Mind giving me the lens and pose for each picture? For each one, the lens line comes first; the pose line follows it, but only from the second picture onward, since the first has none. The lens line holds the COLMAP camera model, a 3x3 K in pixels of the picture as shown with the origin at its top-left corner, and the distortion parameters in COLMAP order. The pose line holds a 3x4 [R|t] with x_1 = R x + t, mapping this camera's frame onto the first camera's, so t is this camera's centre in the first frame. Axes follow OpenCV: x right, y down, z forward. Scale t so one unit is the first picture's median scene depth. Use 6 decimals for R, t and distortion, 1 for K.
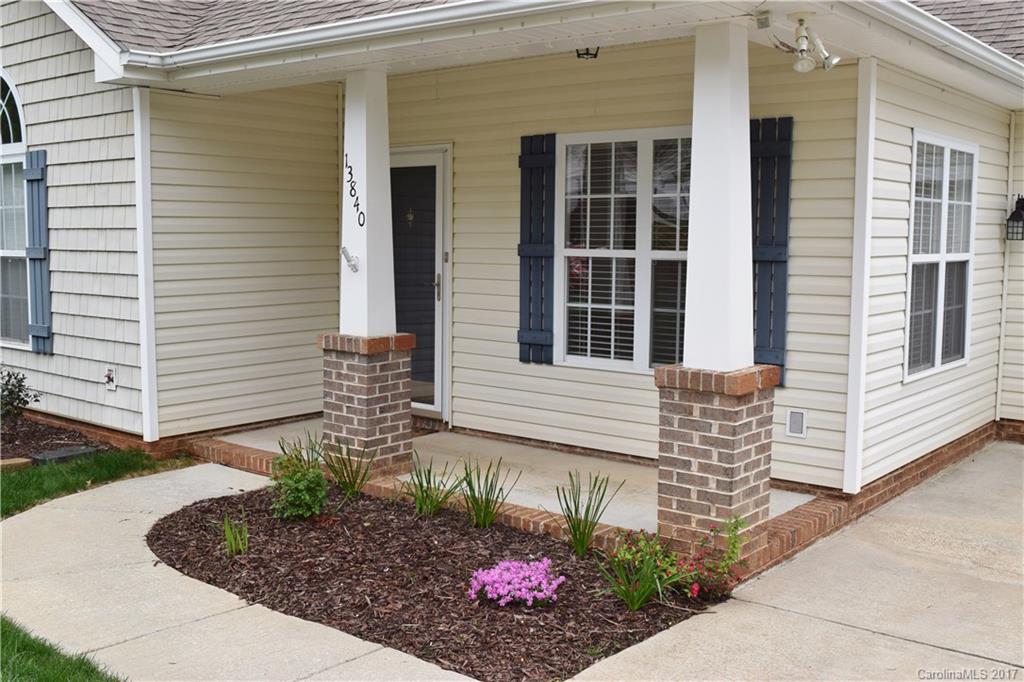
lens RADIAL K [[1050.7, 0, 512.0], [0, 1050.7, 341.0], [0, 0, 1]] dist [-0.062722, -0.000141]
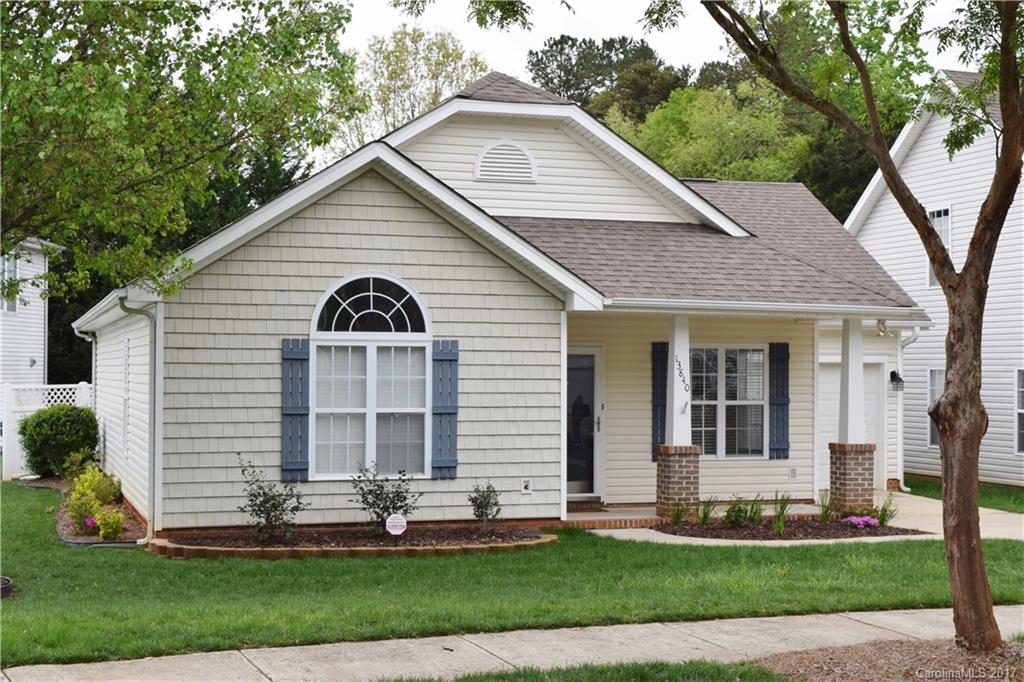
lens RADIAL K [[1519.6, 0, 512.0], [0, 1519.6, 341.0], [0, 0, 1]] dist [0.002052, 0.009410]
pose [[0.536507, 0.015027, 0.843762, -2.617105], [0.085393, 0.993743, -0.071995, -0.021832], [-0.839564, 0.110678, 0.531867, -0.269954]]
